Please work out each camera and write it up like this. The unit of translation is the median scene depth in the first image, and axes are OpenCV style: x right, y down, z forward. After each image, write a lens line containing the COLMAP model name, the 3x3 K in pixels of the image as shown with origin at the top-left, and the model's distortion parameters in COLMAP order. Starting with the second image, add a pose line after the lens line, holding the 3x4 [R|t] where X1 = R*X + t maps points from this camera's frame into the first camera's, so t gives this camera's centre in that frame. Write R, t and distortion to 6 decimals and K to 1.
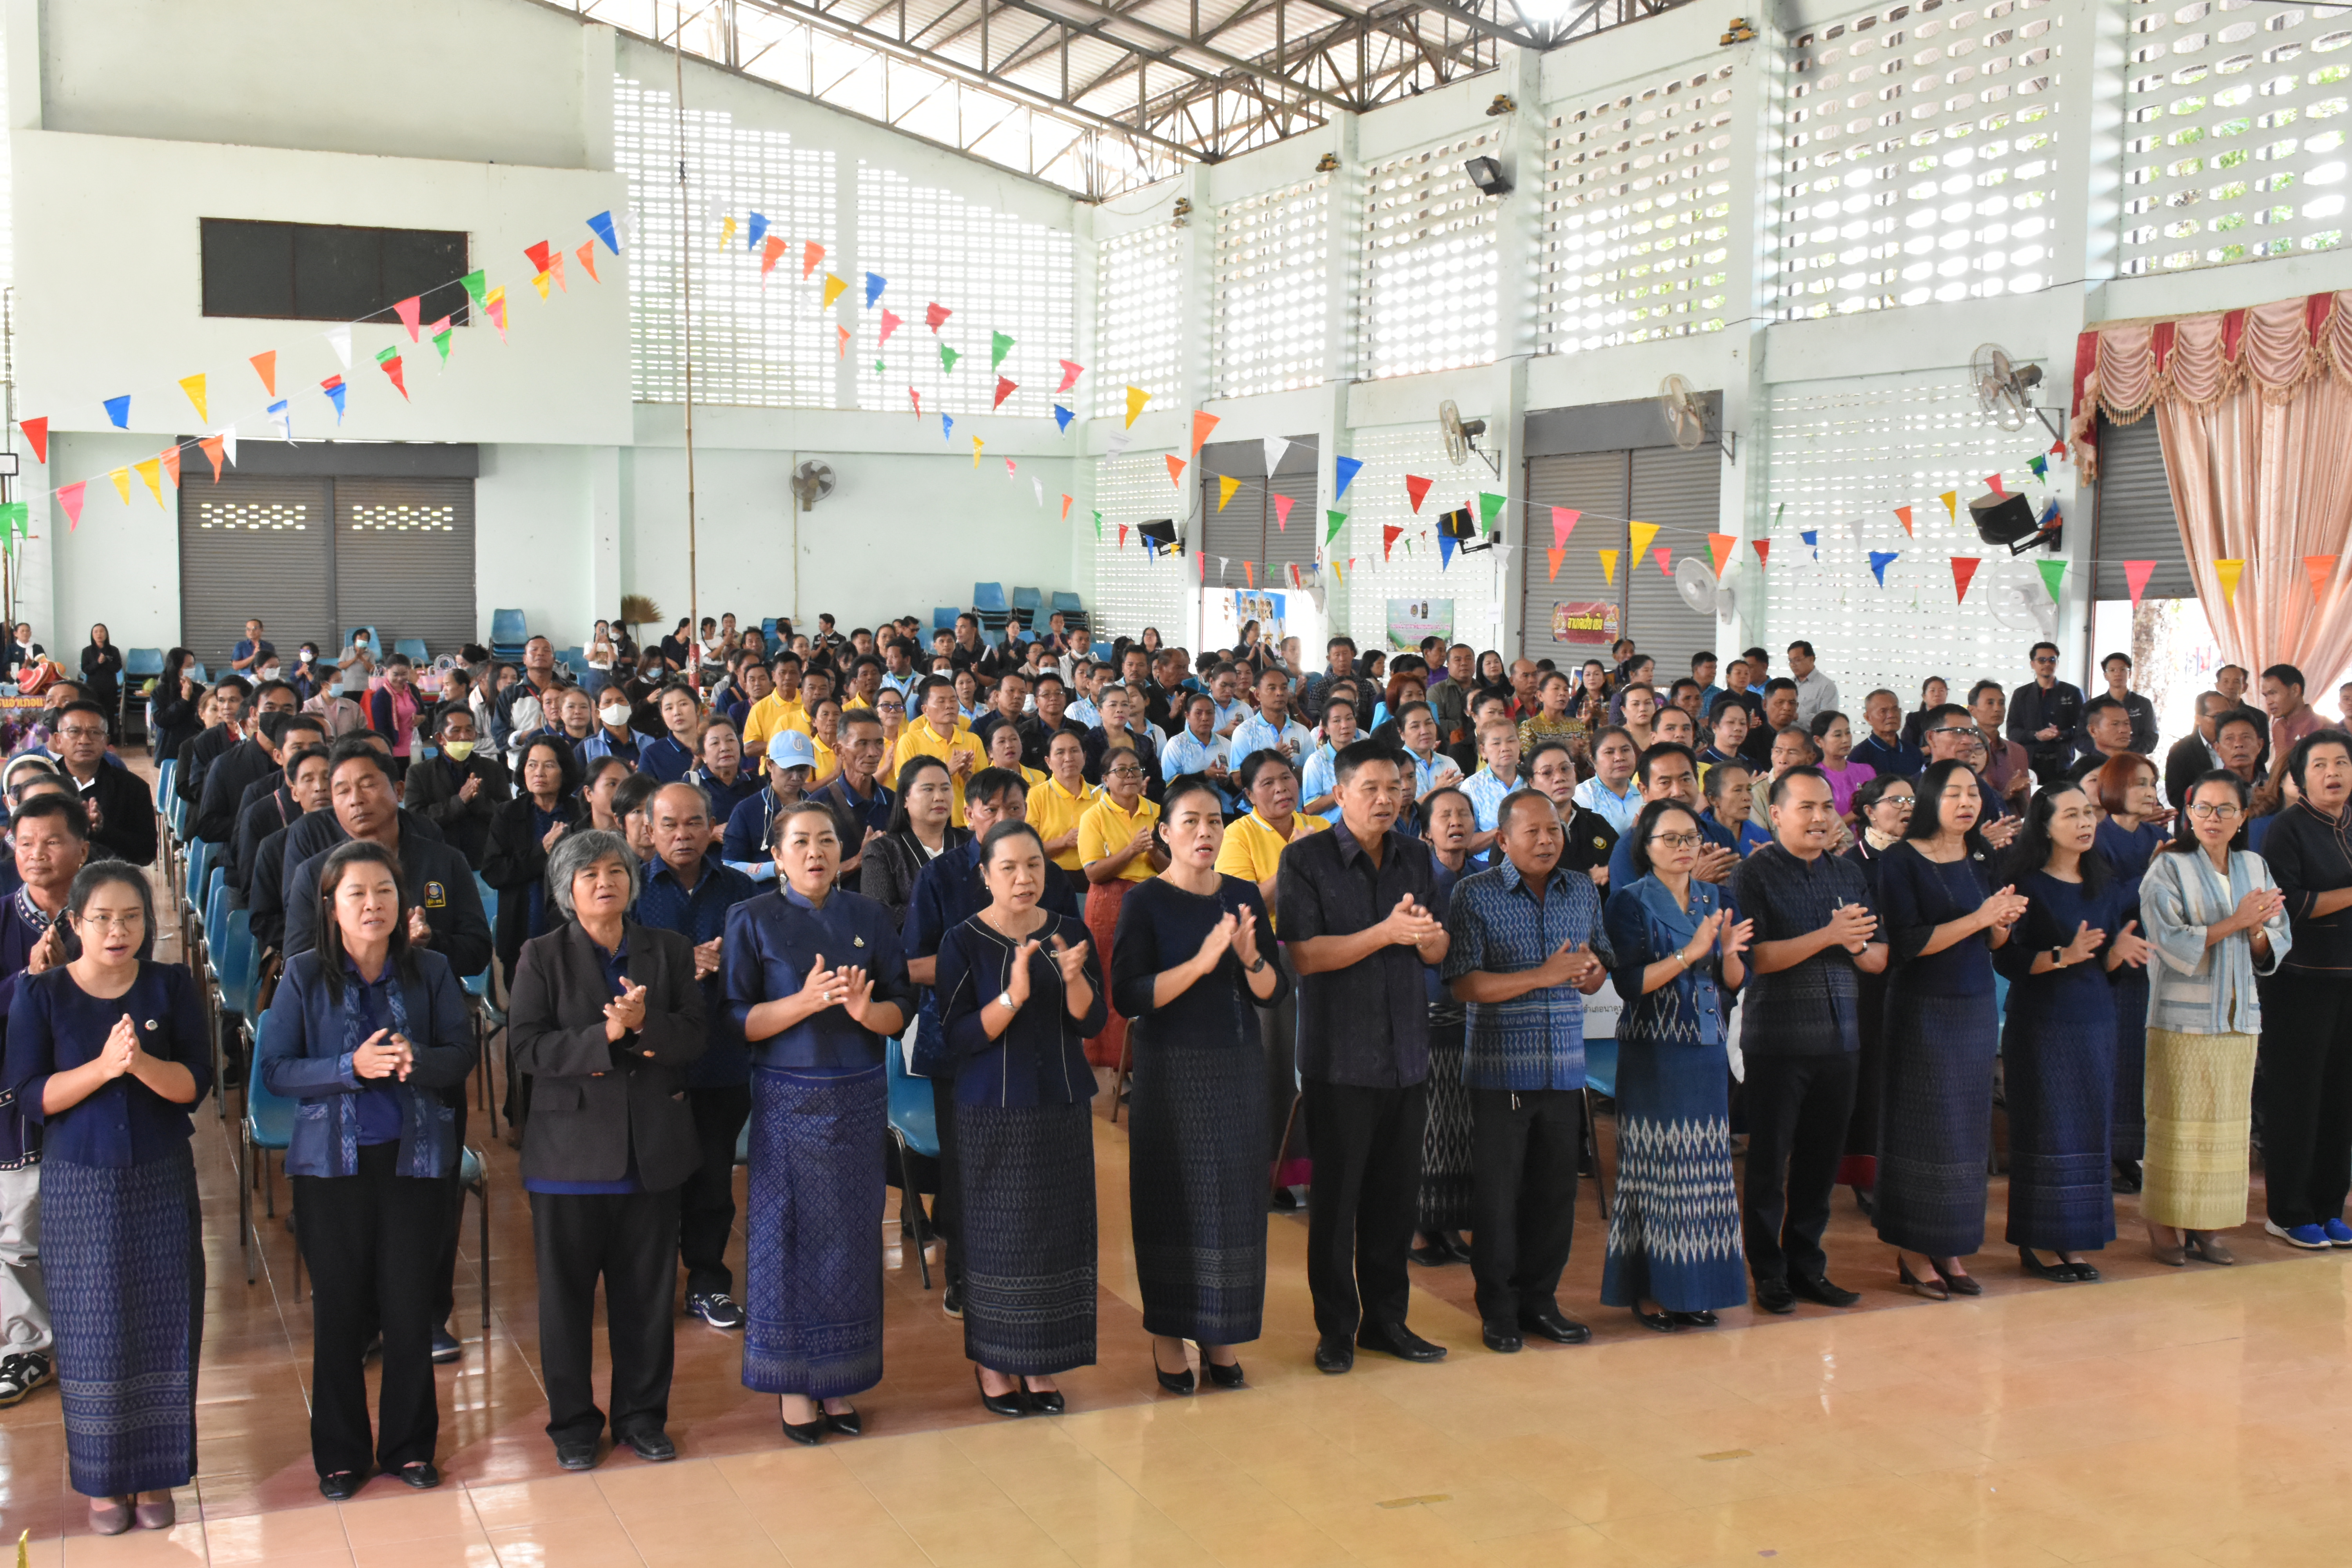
lens RADIAL K [[2629.5, 0, 1176.0], [0, 2629.5, 784.0], [0, 0, 1]] dist [0.109656, -0.000882]
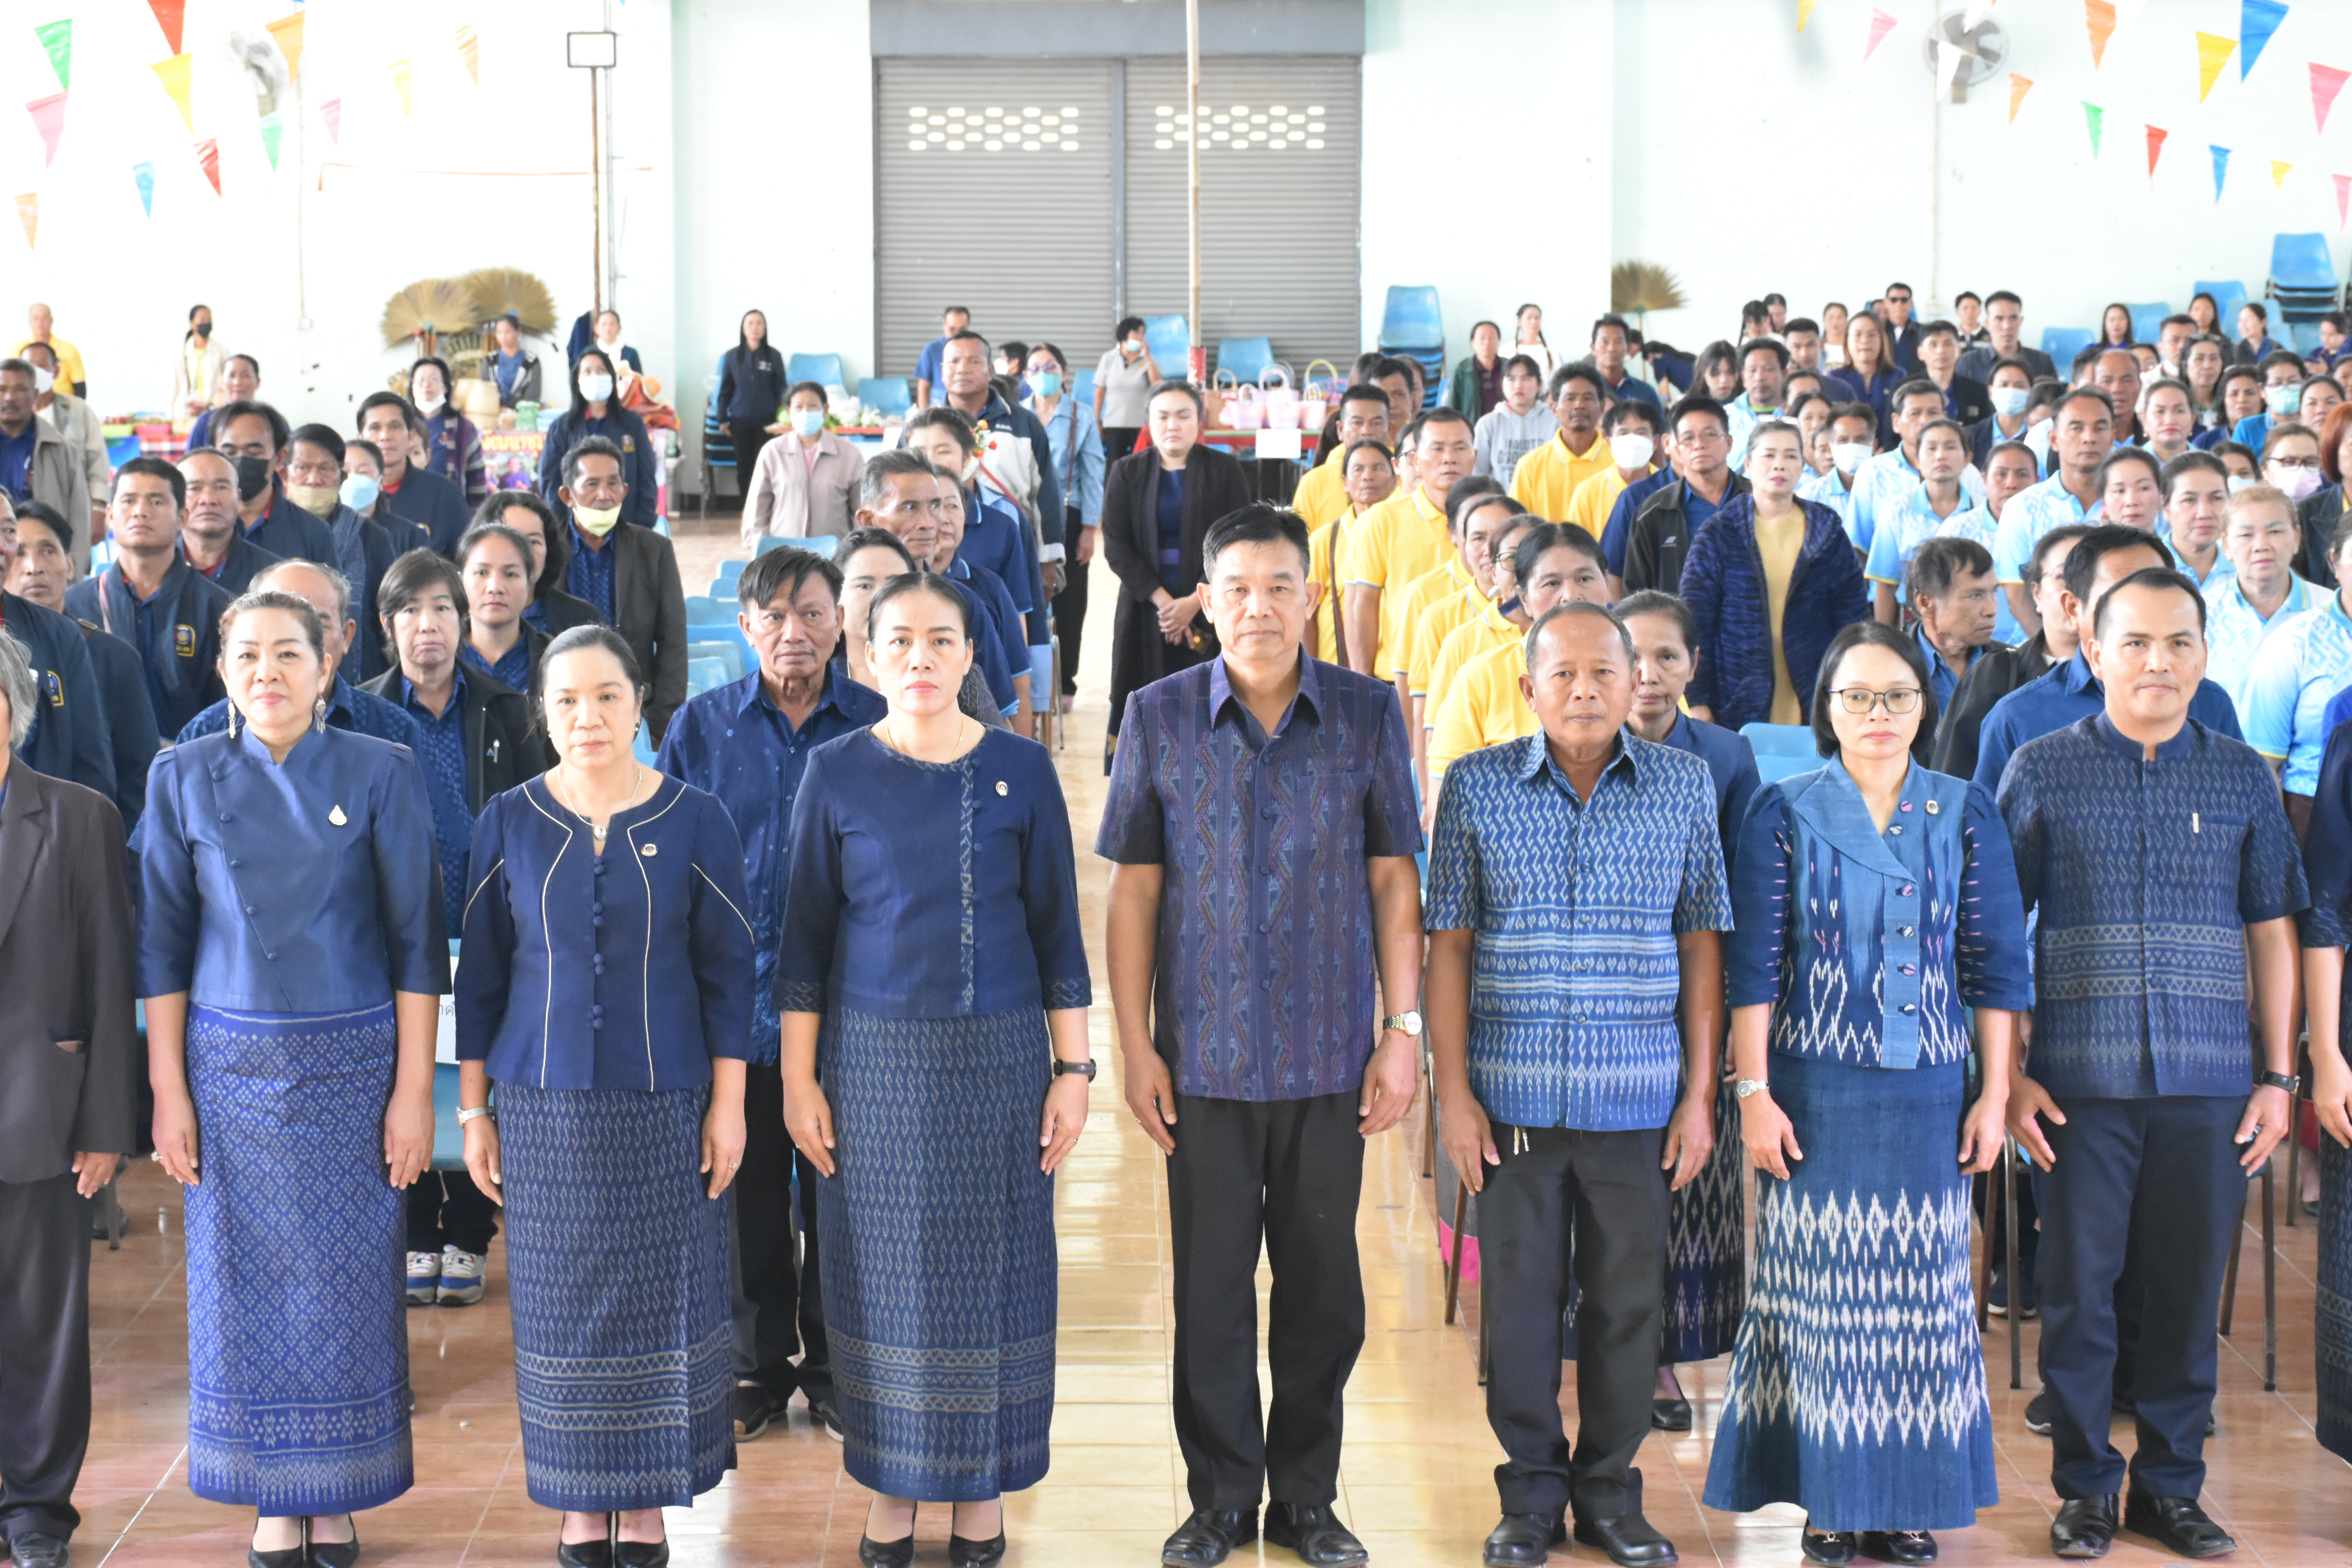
lens RADIAL K [[4877.7, 0, 1176.0], [0, 4877.7, 784.0], [0, 0, 1]] dist [0.041706, 0.546996]
pose [[0.938296, 0.037654, -0.343776, 0.406852], [-0.025398, 0.998873, 0.040085, 0.001295], [0.344898, -0.028880, 0.938196, -0.025699]]
